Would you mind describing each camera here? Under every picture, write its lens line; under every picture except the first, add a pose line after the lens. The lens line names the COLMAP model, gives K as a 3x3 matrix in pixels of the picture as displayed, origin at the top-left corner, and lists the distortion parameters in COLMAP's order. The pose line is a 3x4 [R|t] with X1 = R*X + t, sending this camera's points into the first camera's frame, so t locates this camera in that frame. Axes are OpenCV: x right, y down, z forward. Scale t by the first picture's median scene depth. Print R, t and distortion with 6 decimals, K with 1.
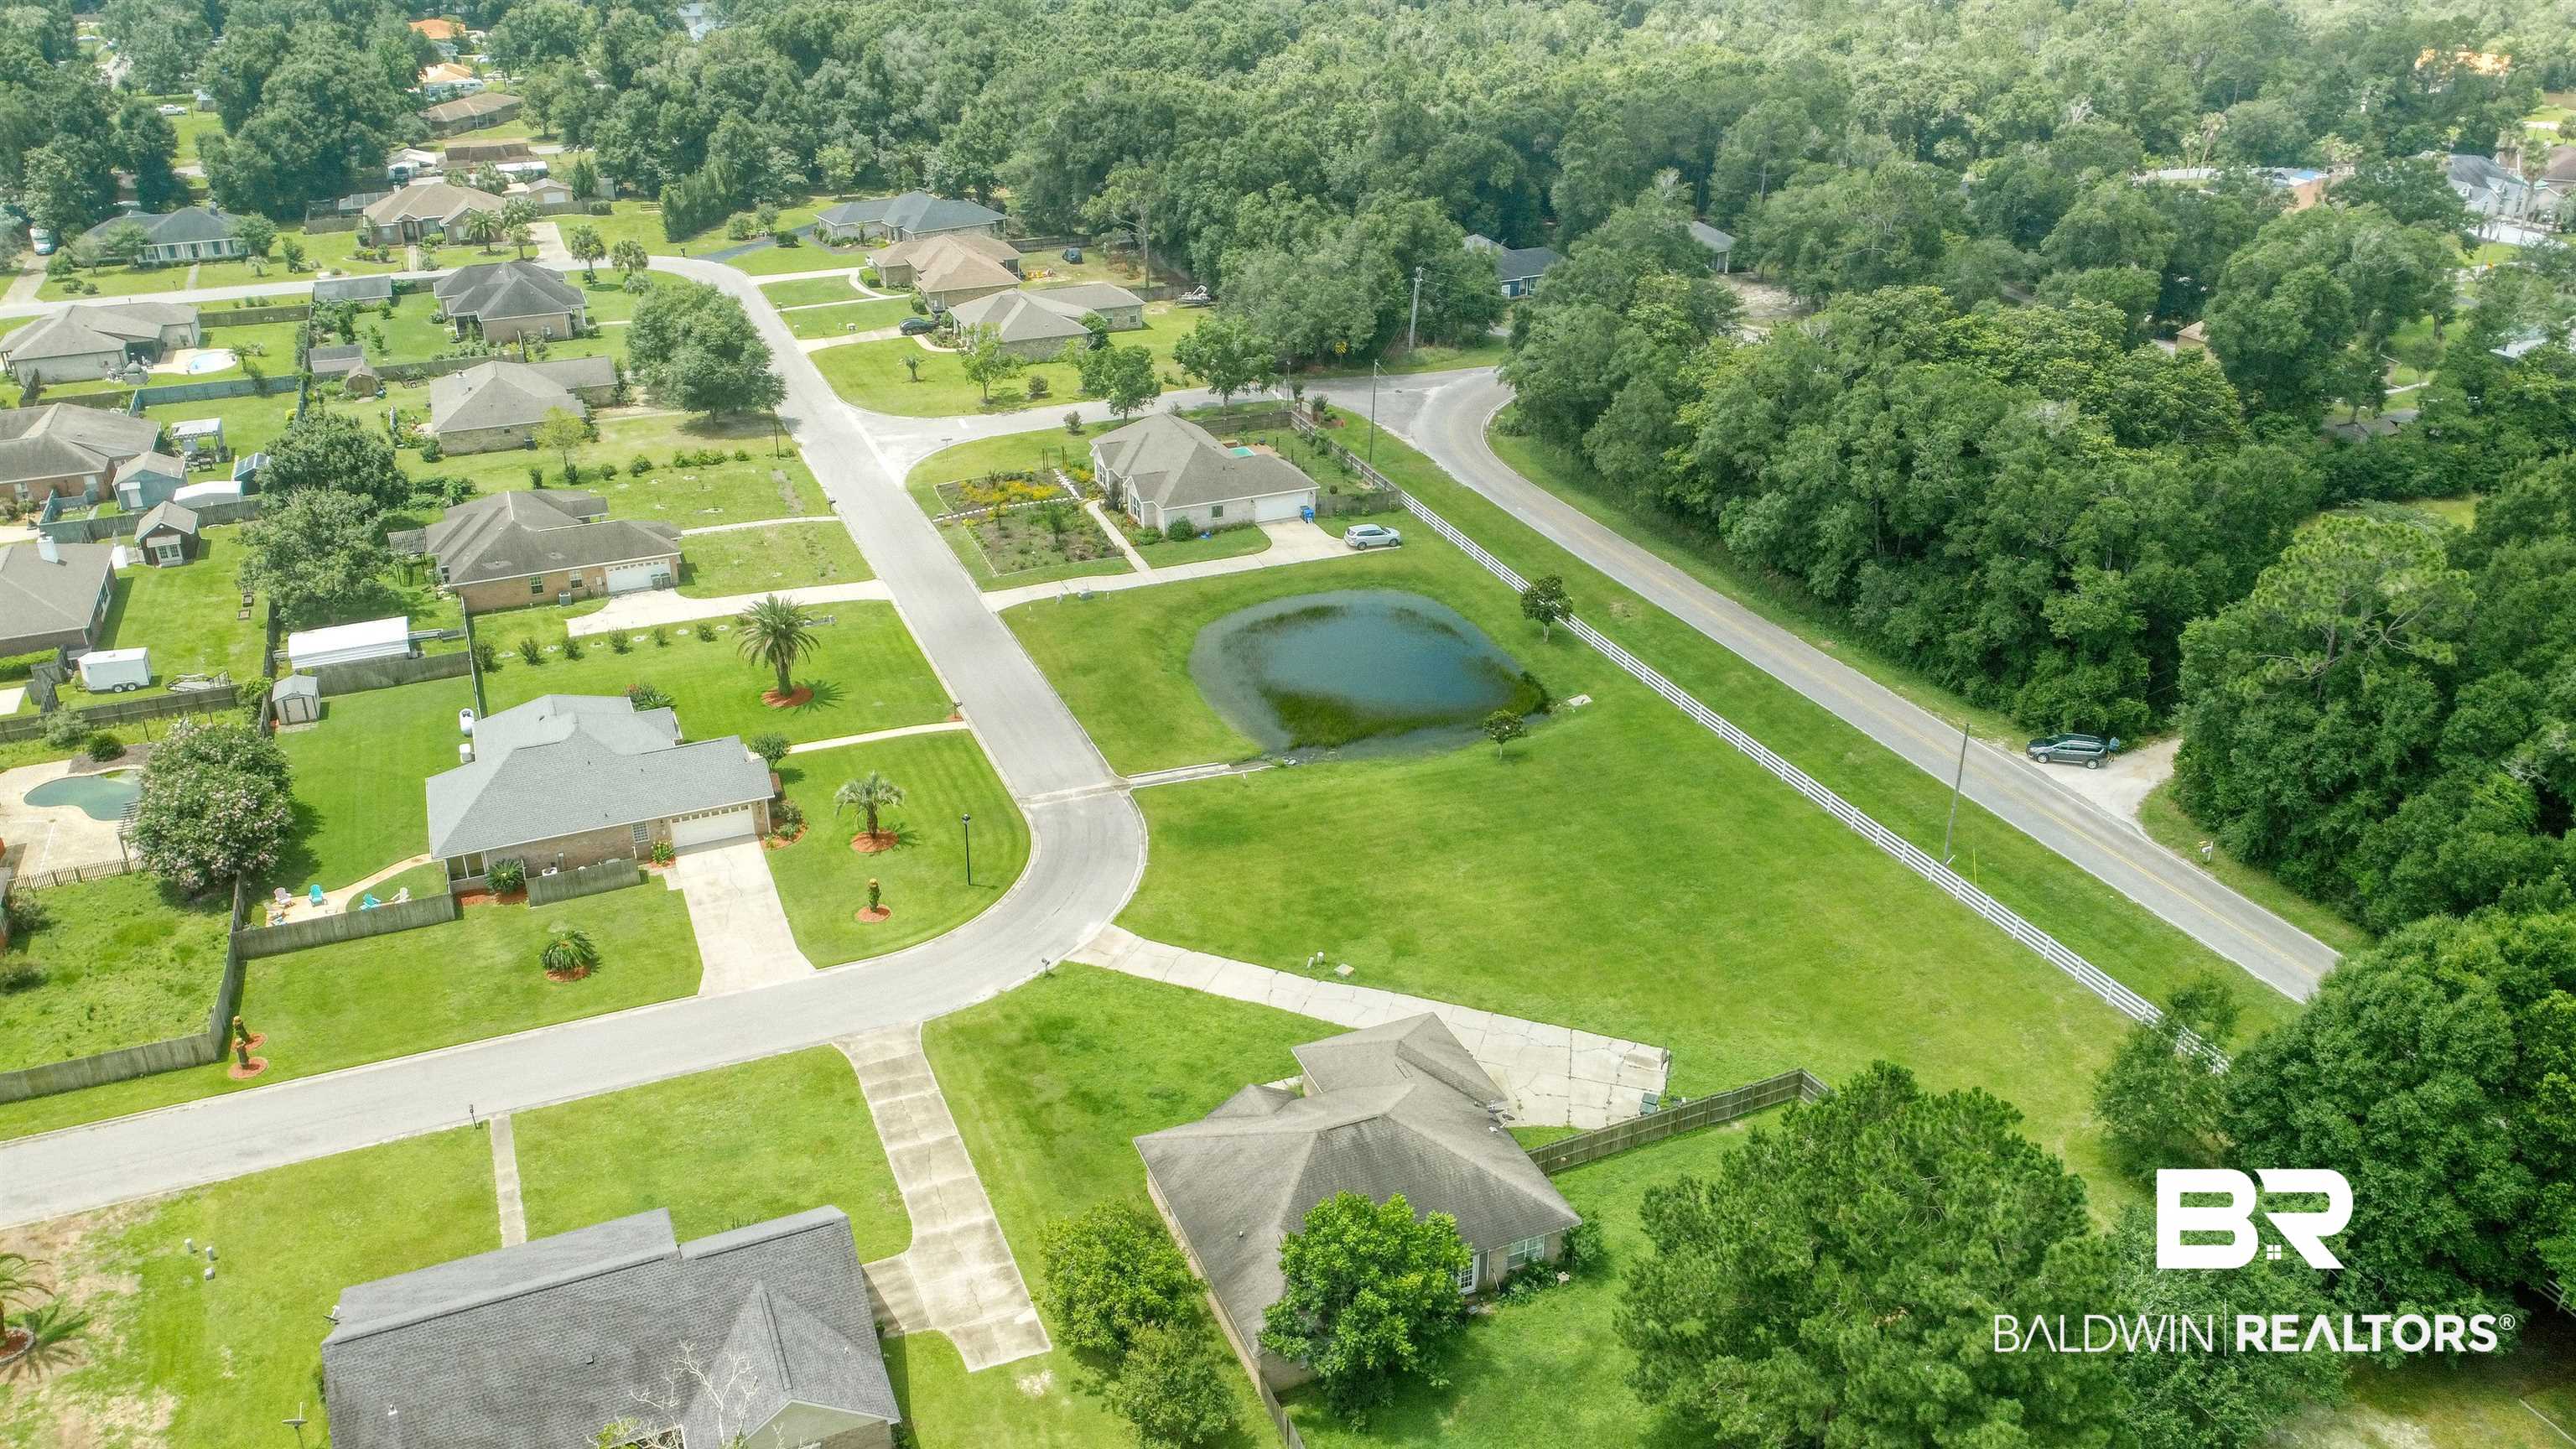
lens RADIAL K [[1960.9, 0, 1274.3], [0, 1960.9, 728.3], [0, 0, 1]] dist [0.001850, -0.008810]
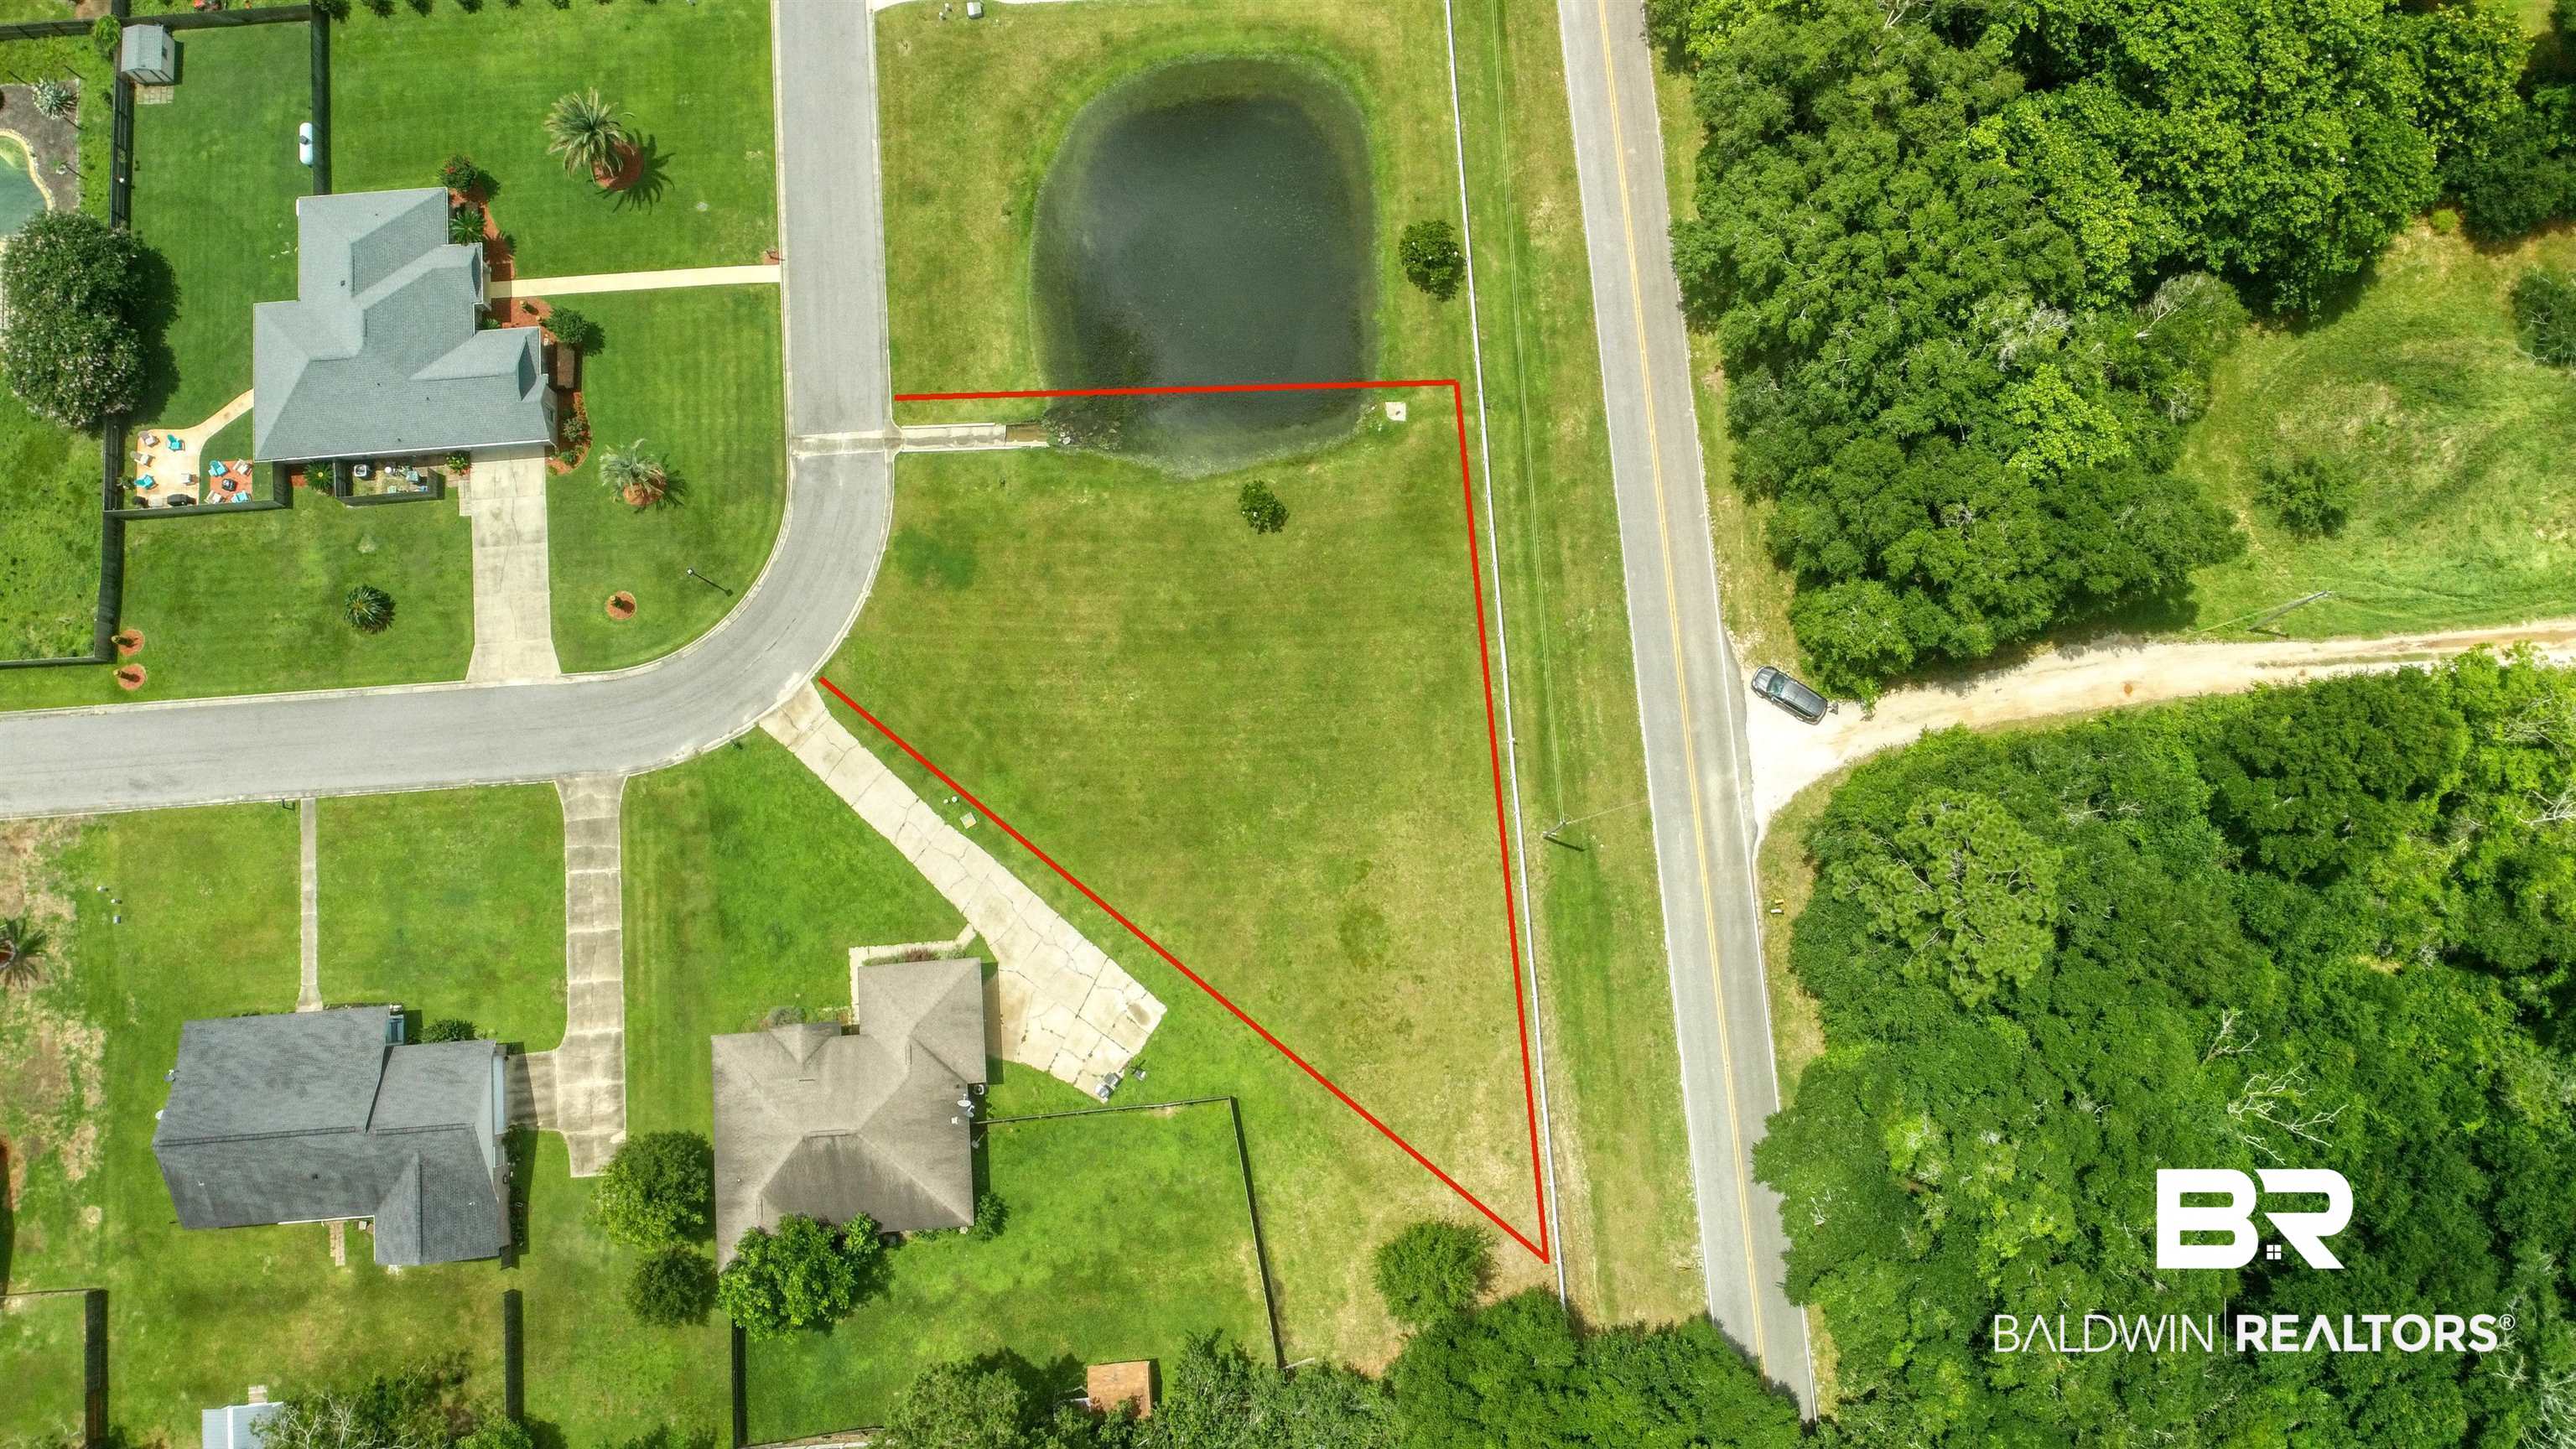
lens RADIAL K [[1960.9, 0, 1274.3], [0, 1960.9, 728.3], [0, 0, 1]] dist [0.001850, -0.008810]
pose [[0.948098, 0.315227, -0.041745, 0.202178], [-0.142814, 0.539429, 0.829831, -0.765381], [0.284103, -0.780800, 0.556451, 0.352557]]
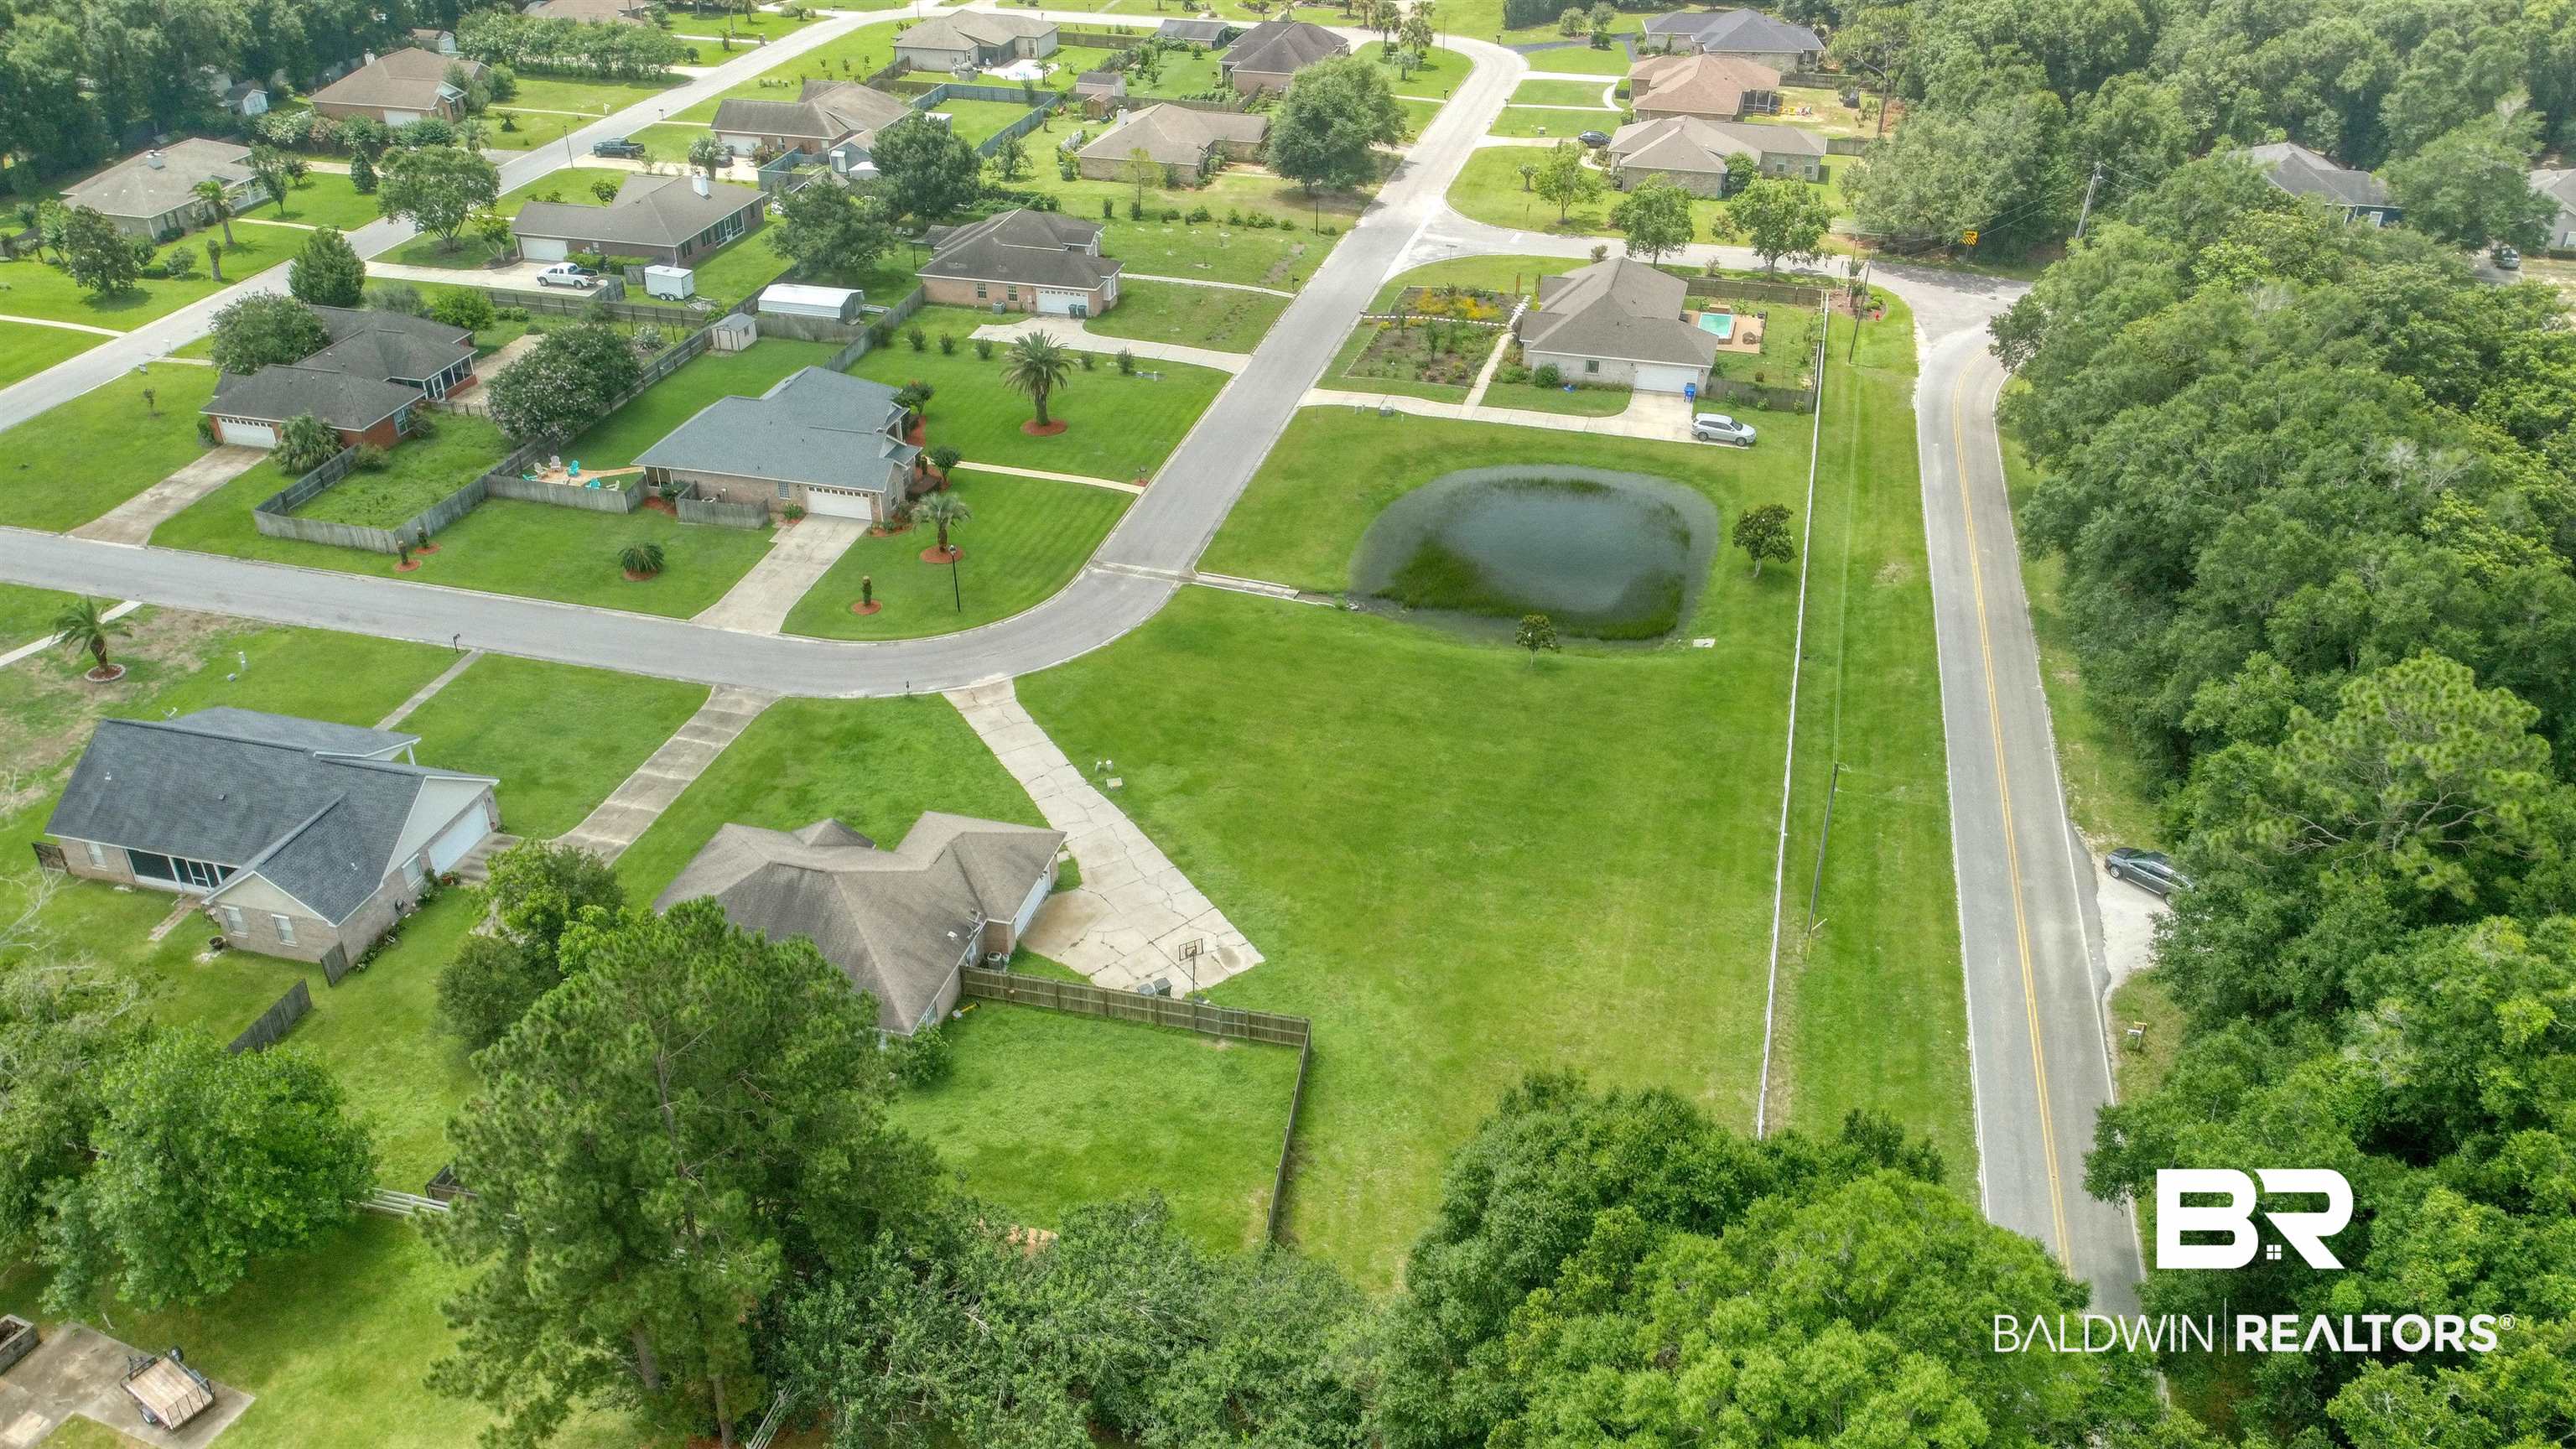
lens RADIAL K [[1960.9, 0, 1274.3], [0, 1960.9, 728.3], [0, 0, 1]] dist [0.001850, -0.008810]
pose [[0.792141, 0.315978, -0.522179, 0.511190], [-0.269769, 0.948711, 0.164843, -0.076379], [0.547483, 0.010289, 0.836753, 0.161454]]
